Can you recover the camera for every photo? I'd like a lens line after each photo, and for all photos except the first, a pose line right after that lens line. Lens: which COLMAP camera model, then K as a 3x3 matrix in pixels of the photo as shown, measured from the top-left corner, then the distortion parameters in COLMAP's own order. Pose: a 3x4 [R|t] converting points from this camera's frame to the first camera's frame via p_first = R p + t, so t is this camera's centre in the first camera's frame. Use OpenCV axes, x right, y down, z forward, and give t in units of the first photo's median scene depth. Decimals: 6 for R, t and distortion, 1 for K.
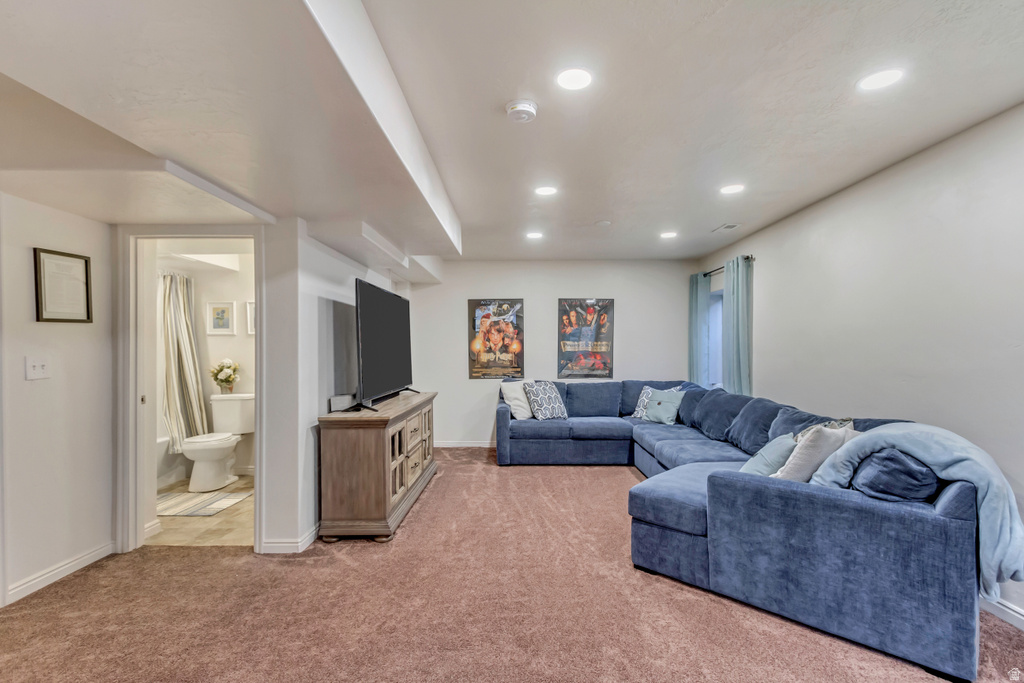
lens RADIAL K [[483.1, 0, 506.2], [0, 483.1, 344.3], [0, 0, 1]] dist [0.006482, -0.002305]
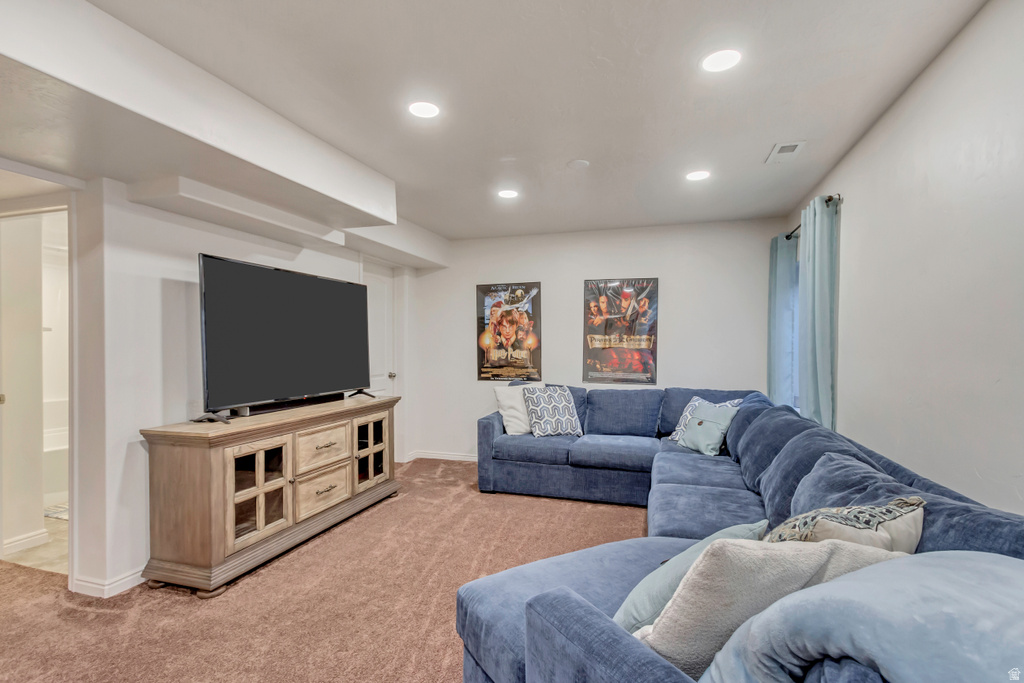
lens RADIAL K [[483.1, 0, 518.7], [0, 483.1, 347.4], [0, 0, 1]] dist [0.006482, -0.002305]
pose [[0.957502, 0.004527, -0.288391, 0.273735], [-0.000329, 0.999893, 0.014606, 0.002970], [0.288426, -0.013891, 0.957401, 0.263213]]
